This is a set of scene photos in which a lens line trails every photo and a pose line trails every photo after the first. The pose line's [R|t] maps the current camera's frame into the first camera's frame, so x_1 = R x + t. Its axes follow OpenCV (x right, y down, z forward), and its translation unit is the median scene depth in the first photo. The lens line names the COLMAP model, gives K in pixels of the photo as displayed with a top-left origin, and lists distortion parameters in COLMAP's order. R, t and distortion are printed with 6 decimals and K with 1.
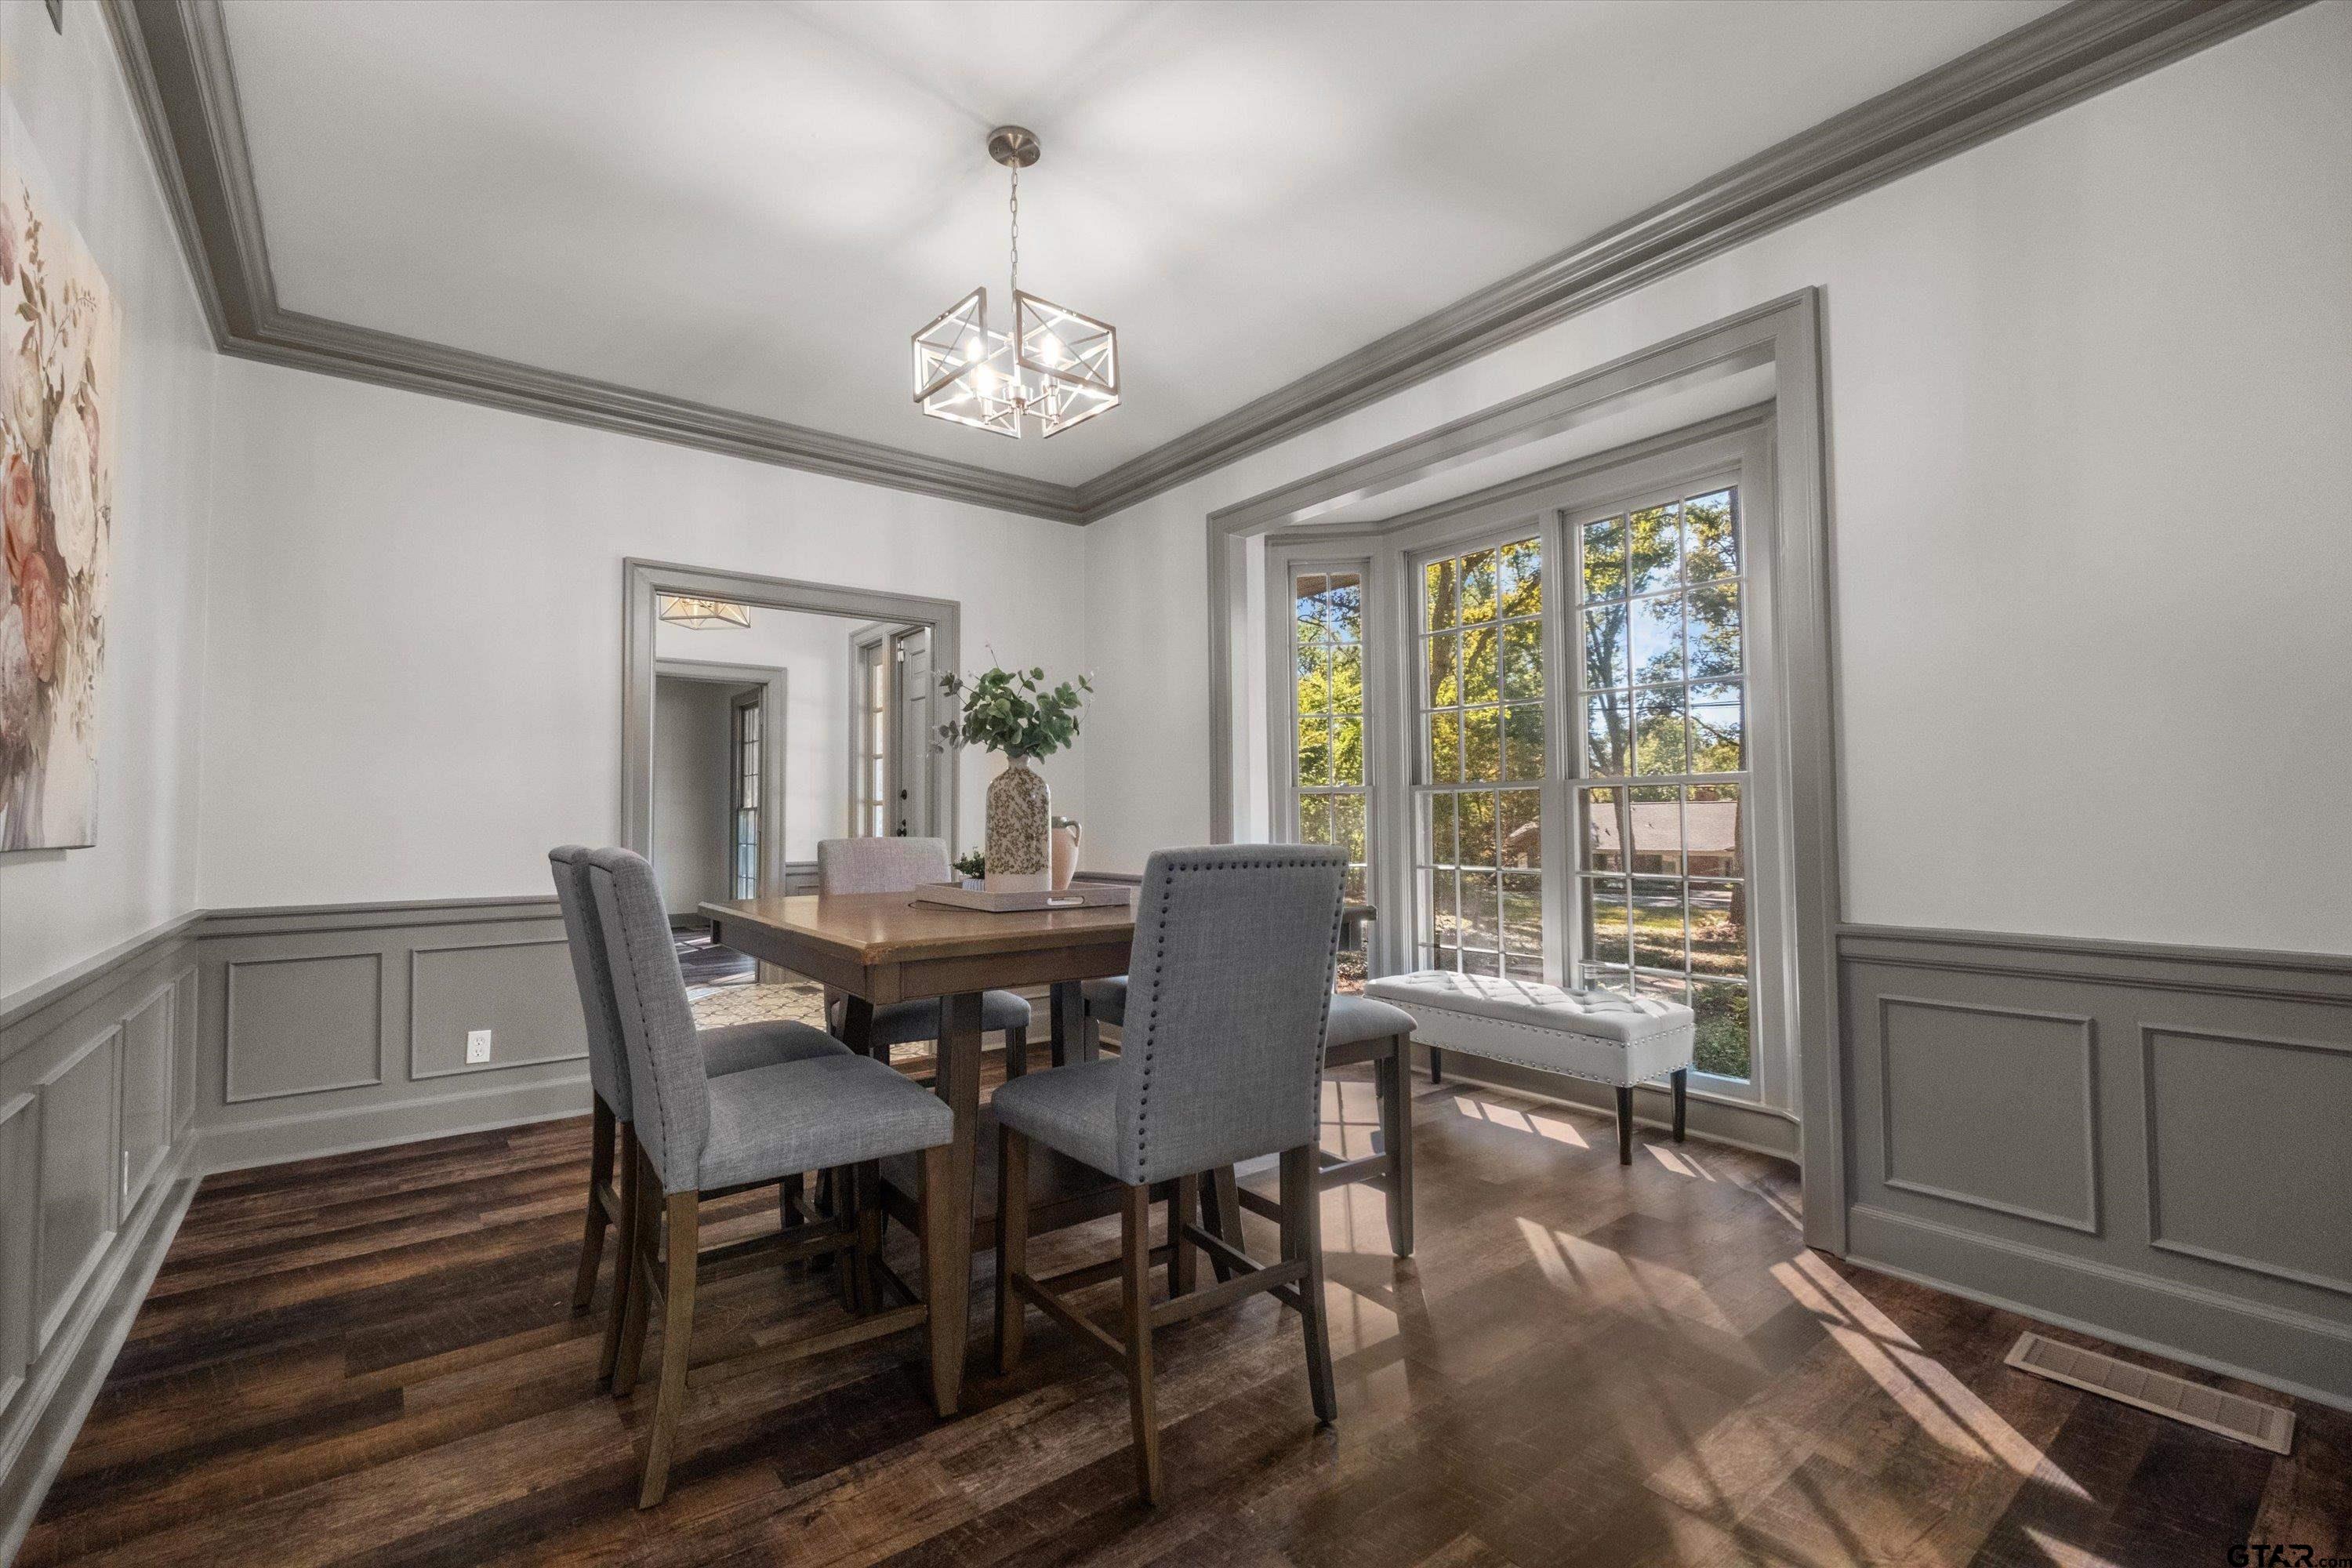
lens RADIAL K [[1018.4, 0, 1176.0], [0, 1018.4, 784.0], [0, 0, 1]] dist [0.001457, 0.000109]
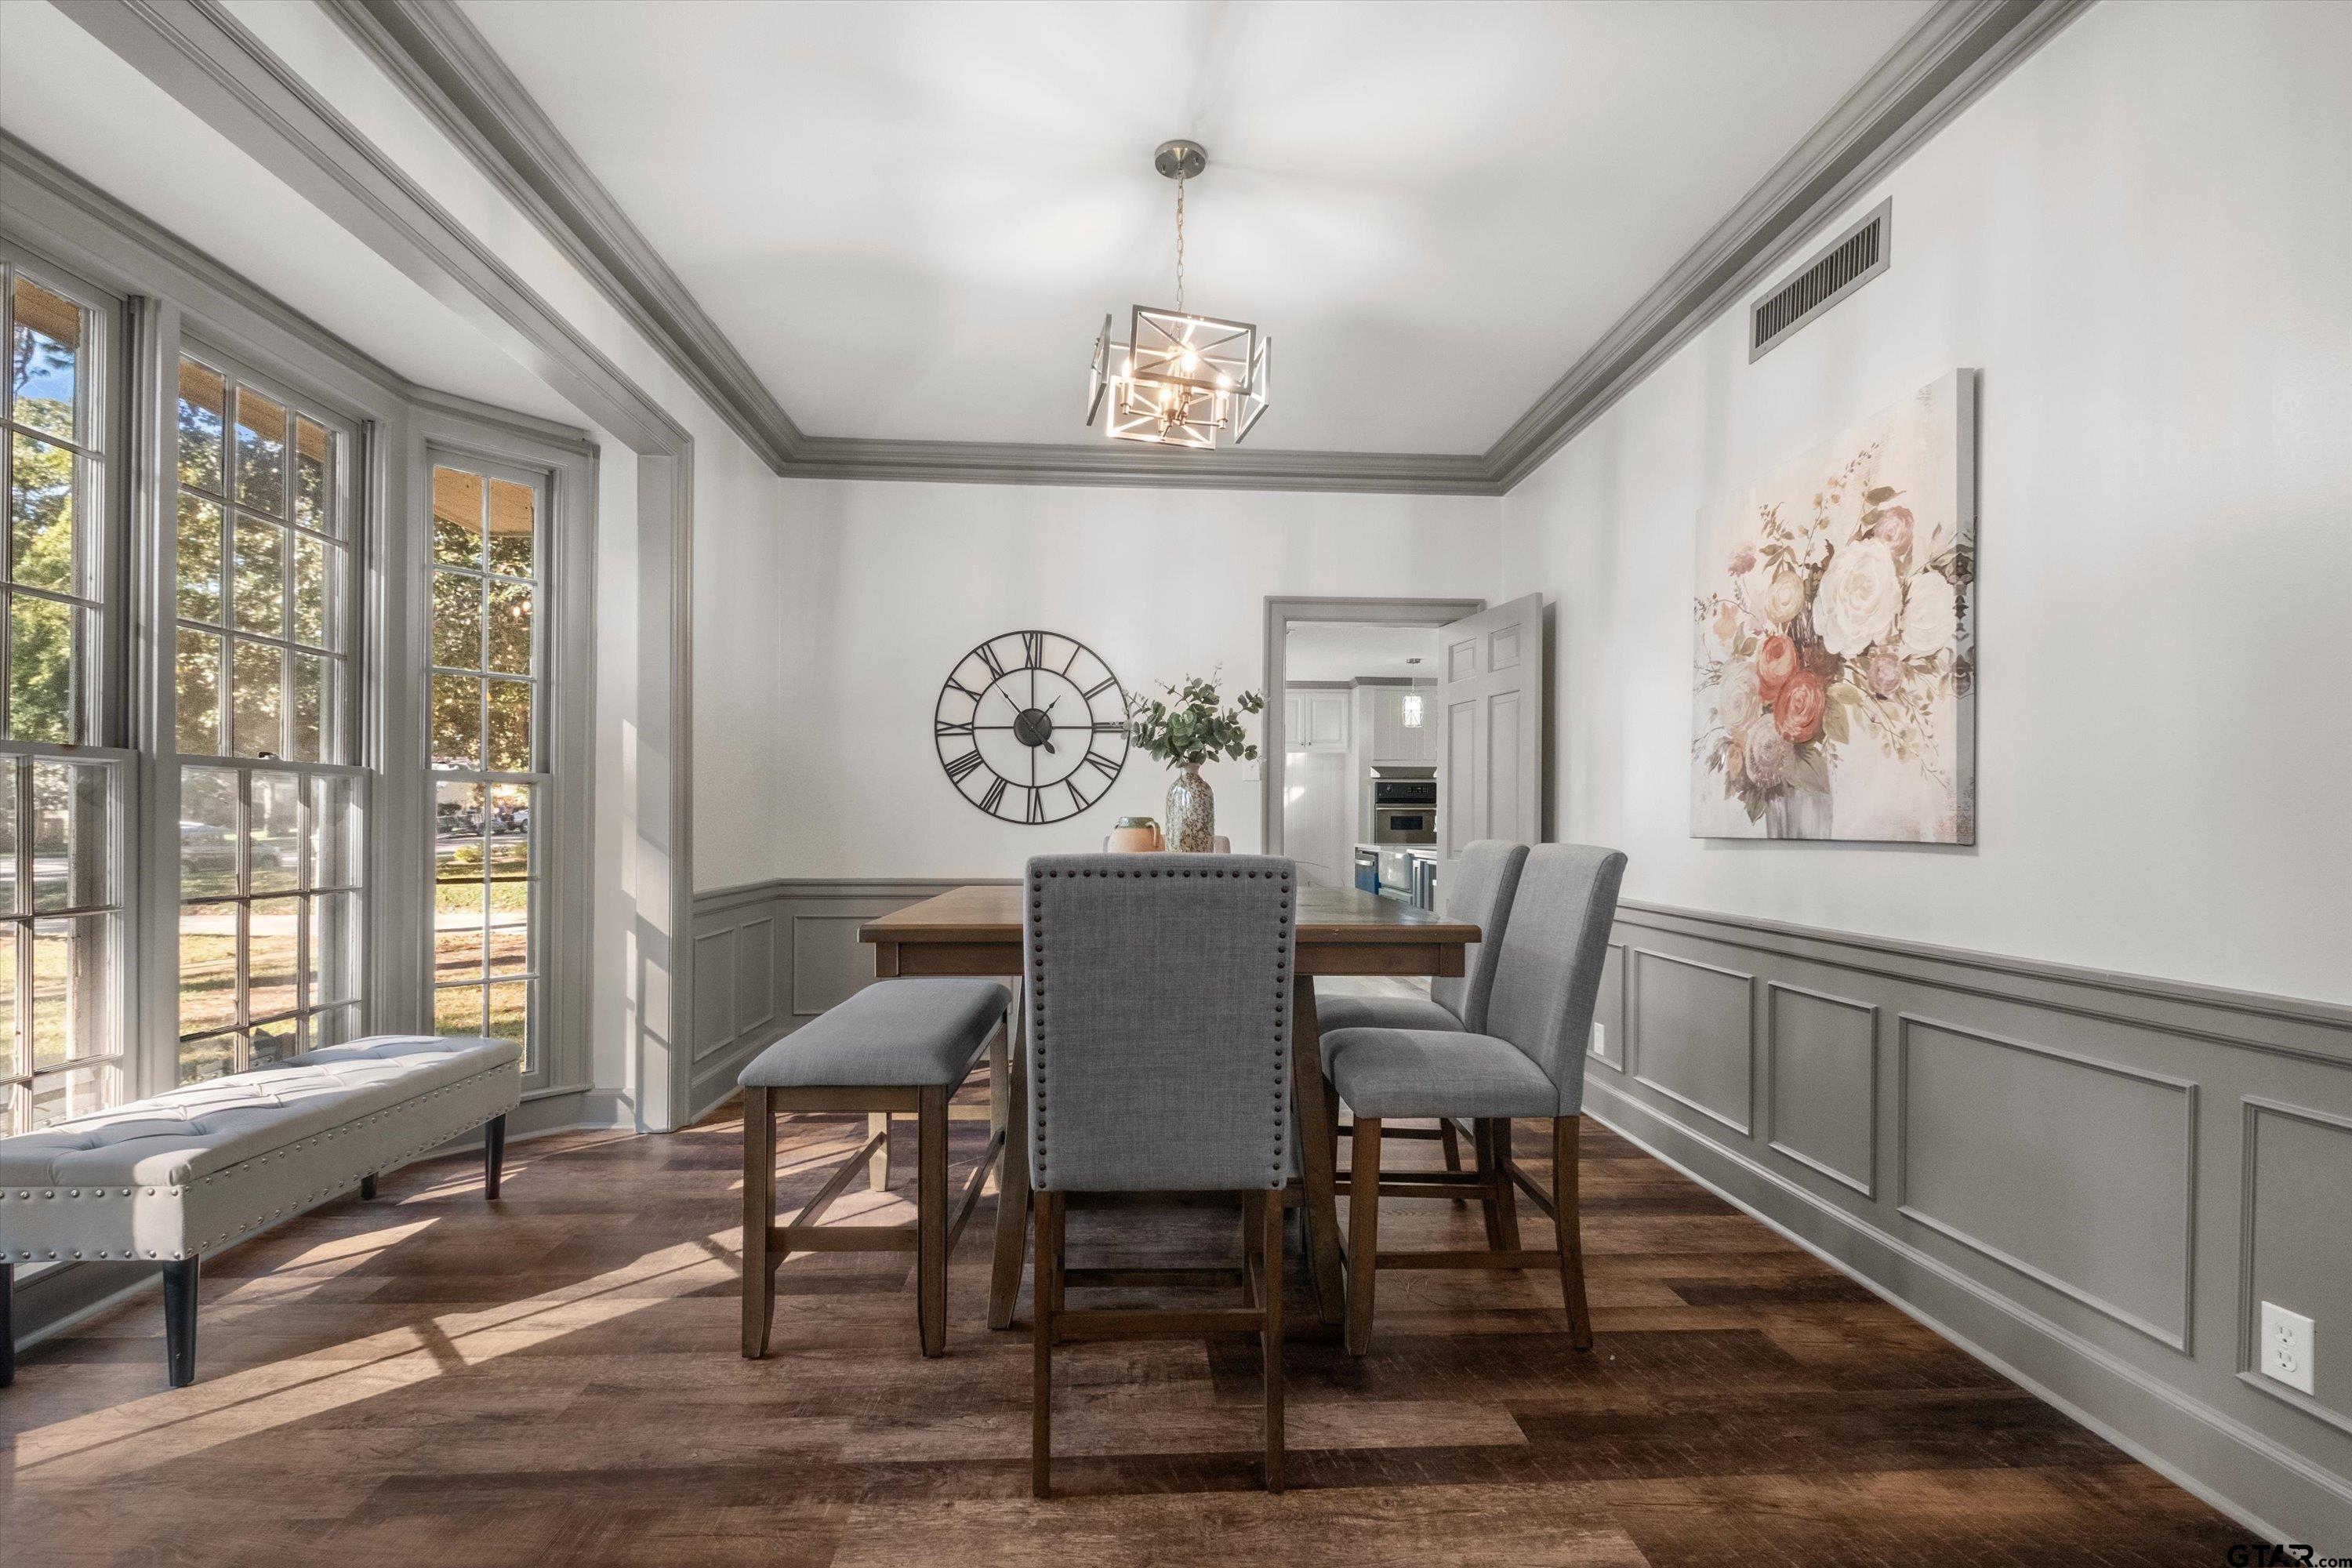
lens RADIAL K [[1018.4, 0, 1176.0], [0, 1018.4, 784.0], [0, 0, 1]] dist [0.001457, 0.000109]
pose [[-0.820659, 0.019571, 0.571082, -0.692283], [-0.024236, 0.997322, -0.069006, 0.065785], [-0.570903, -0.070471, -0.817987, 1.693864]]
